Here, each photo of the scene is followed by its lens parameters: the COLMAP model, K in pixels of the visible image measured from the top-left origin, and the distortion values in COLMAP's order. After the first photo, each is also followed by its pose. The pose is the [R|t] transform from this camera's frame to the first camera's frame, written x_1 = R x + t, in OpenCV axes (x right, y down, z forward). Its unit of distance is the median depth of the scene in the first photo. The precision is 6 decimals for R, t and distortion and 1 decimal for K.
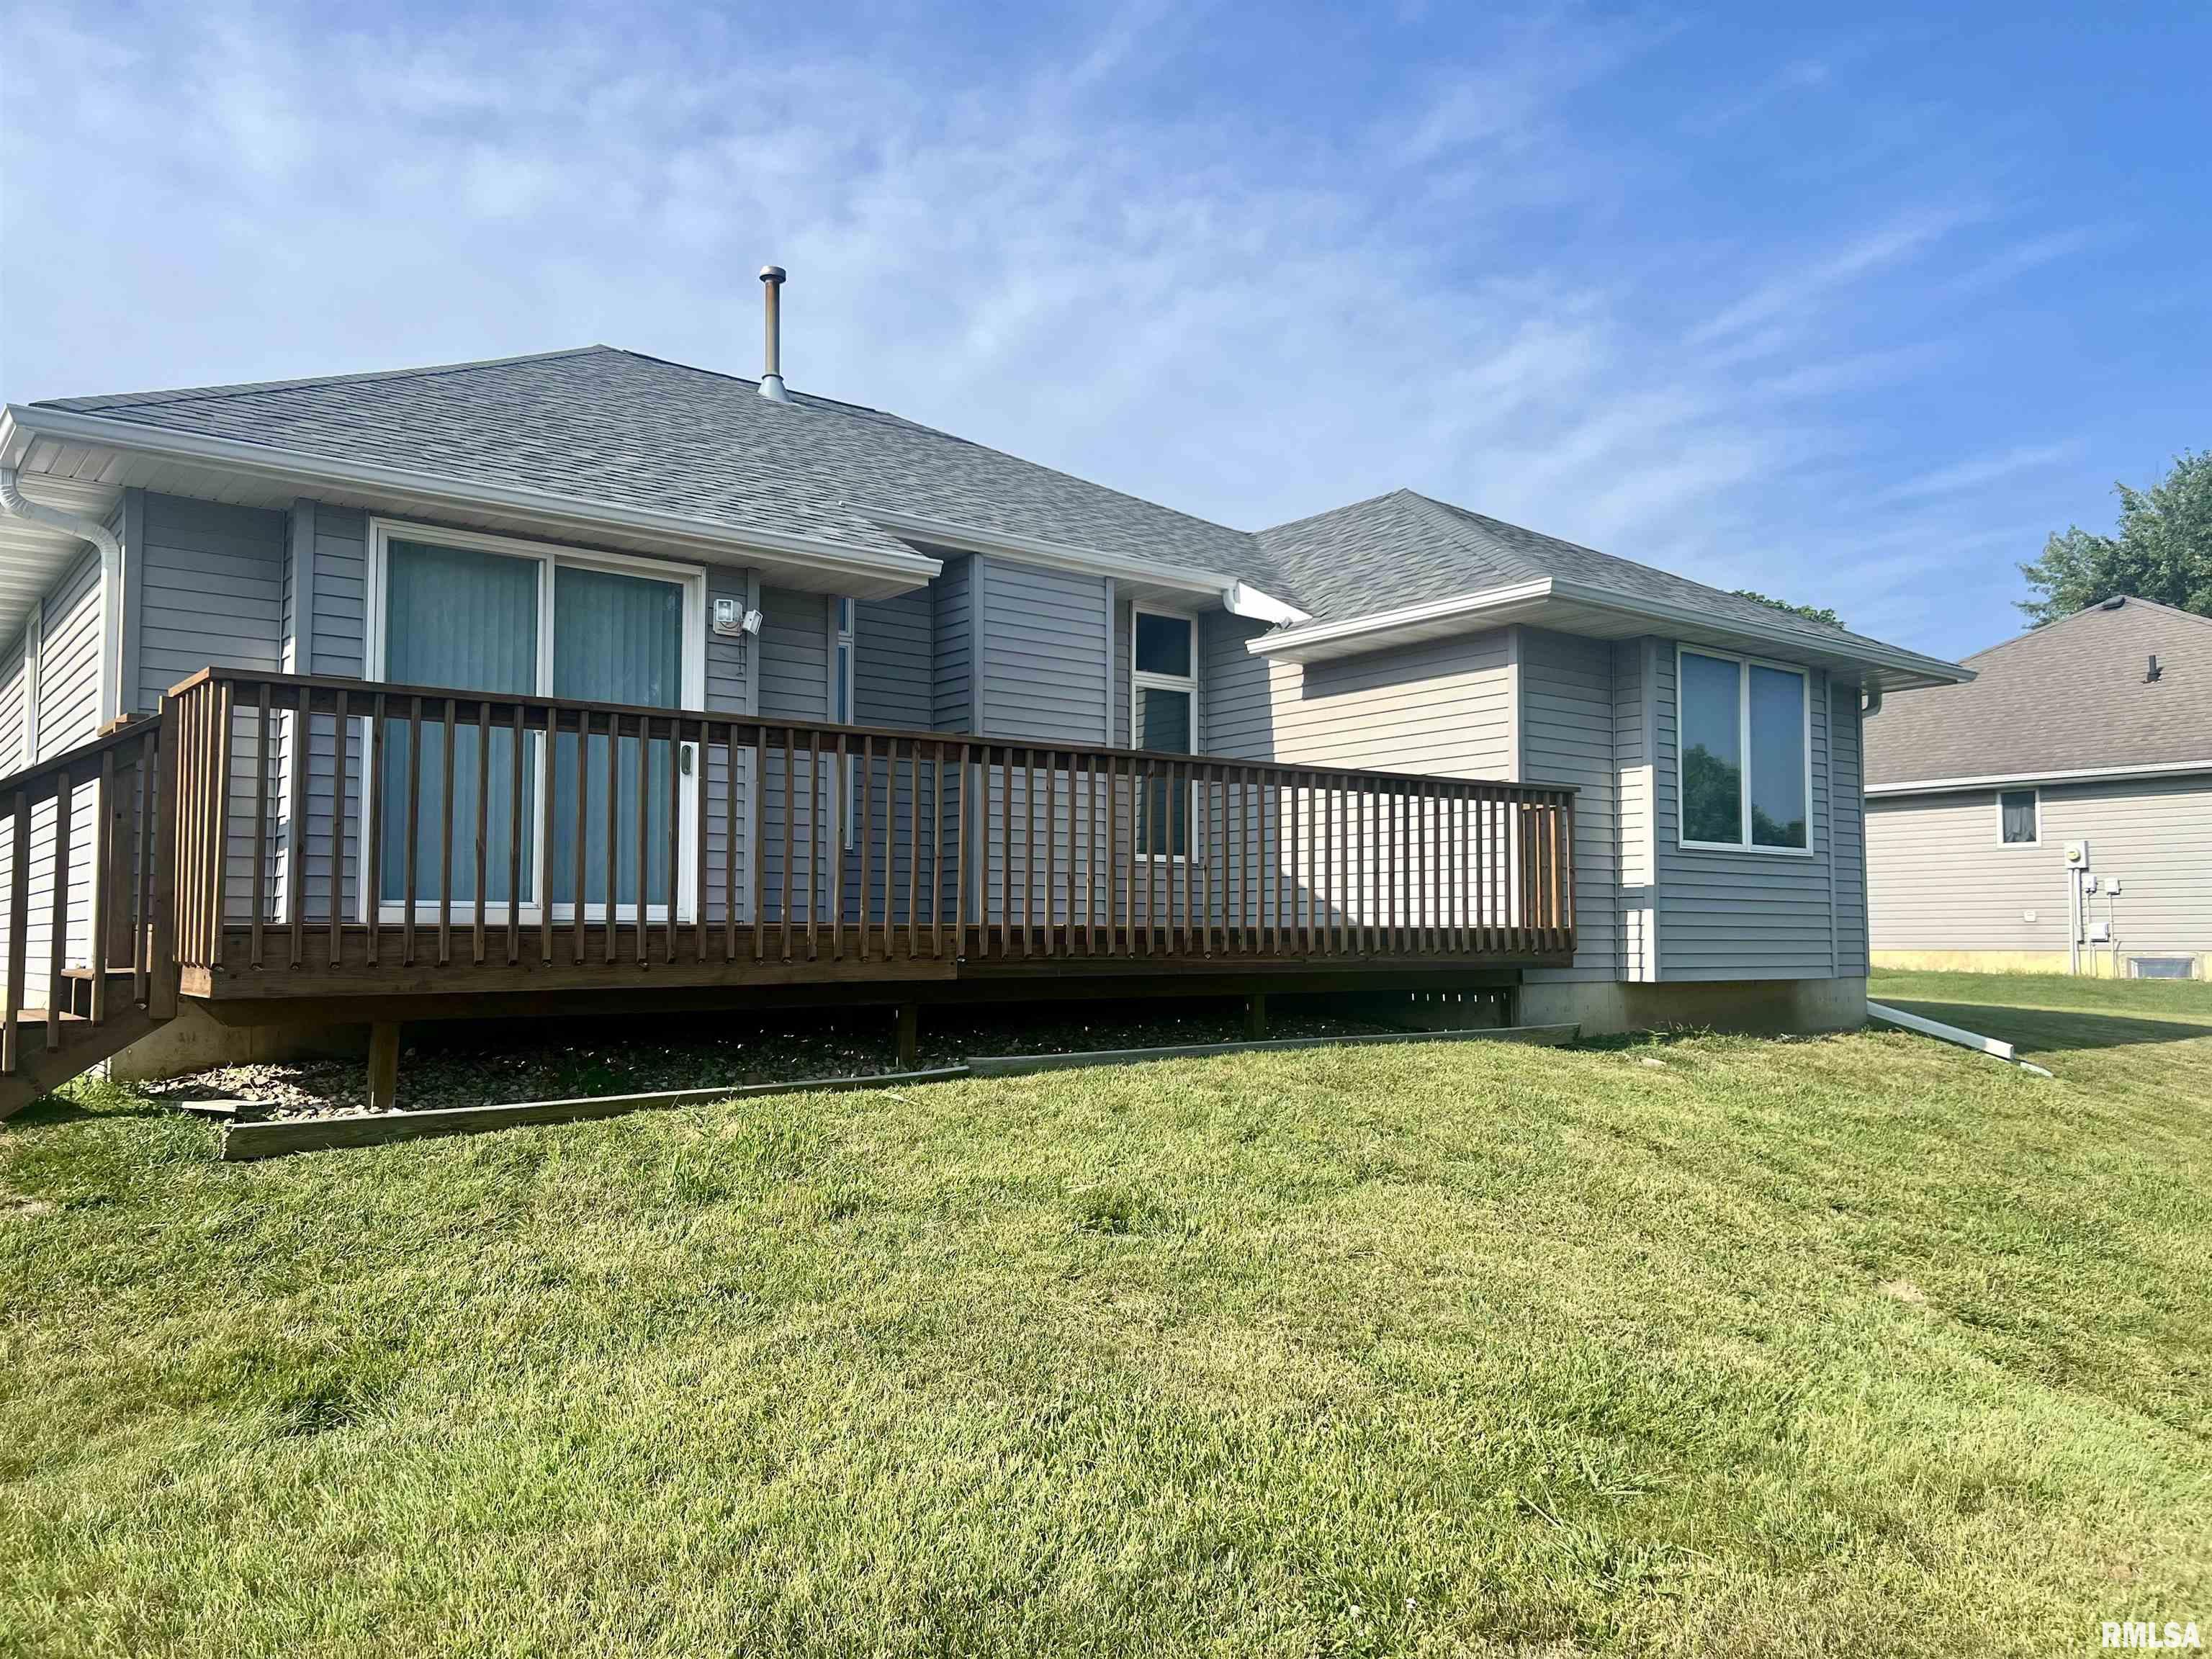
lens RADIAL K [[1669.0, 0, 1109.4], [0, 1669.0, 837.3], [0, 0, 1]] dist [0.059370, -0.075551]
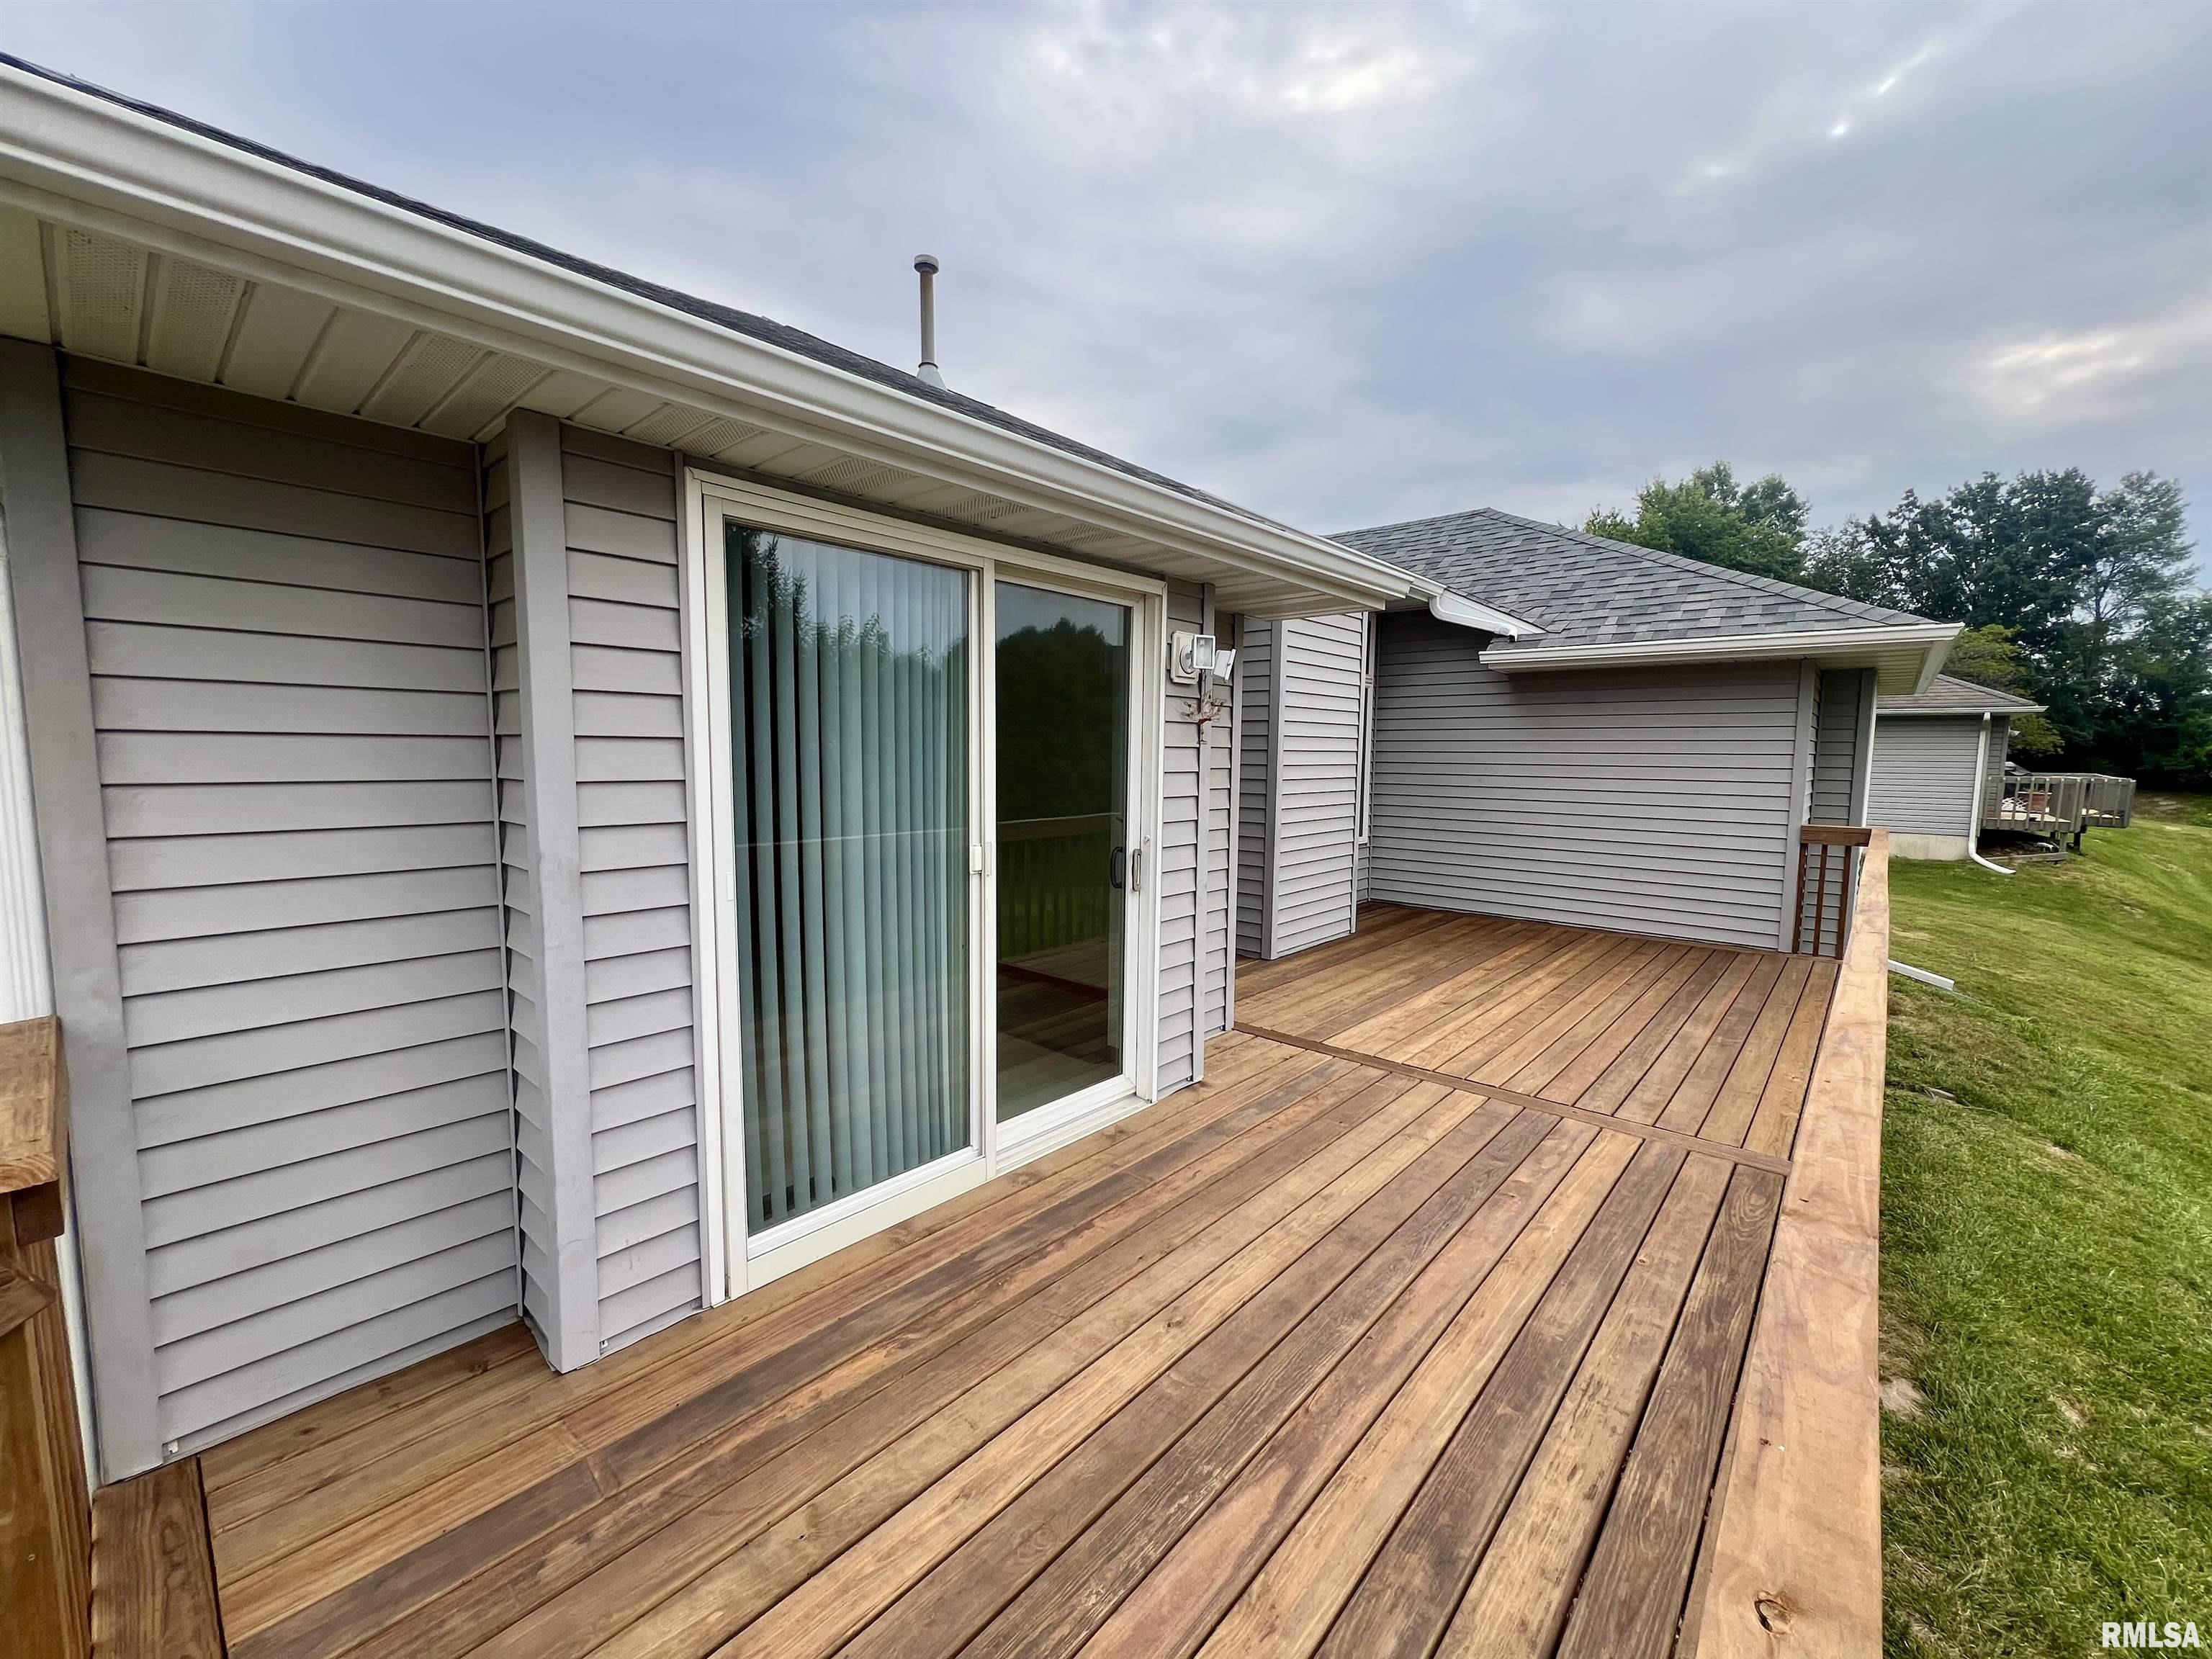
lens RADIAL K [[884.1, 0, 1101.8], [0, 884.1, 830.5], [0, 0, 1]] dist [-0.002873, -0.000791]
pose [[0.985872, -0.000690, 0.167499, -0.324105], [-0.026448, 0.986806, 0.159734, -0.119085], [-0.165399, -0.161908, 0.972846, 0.647356]]
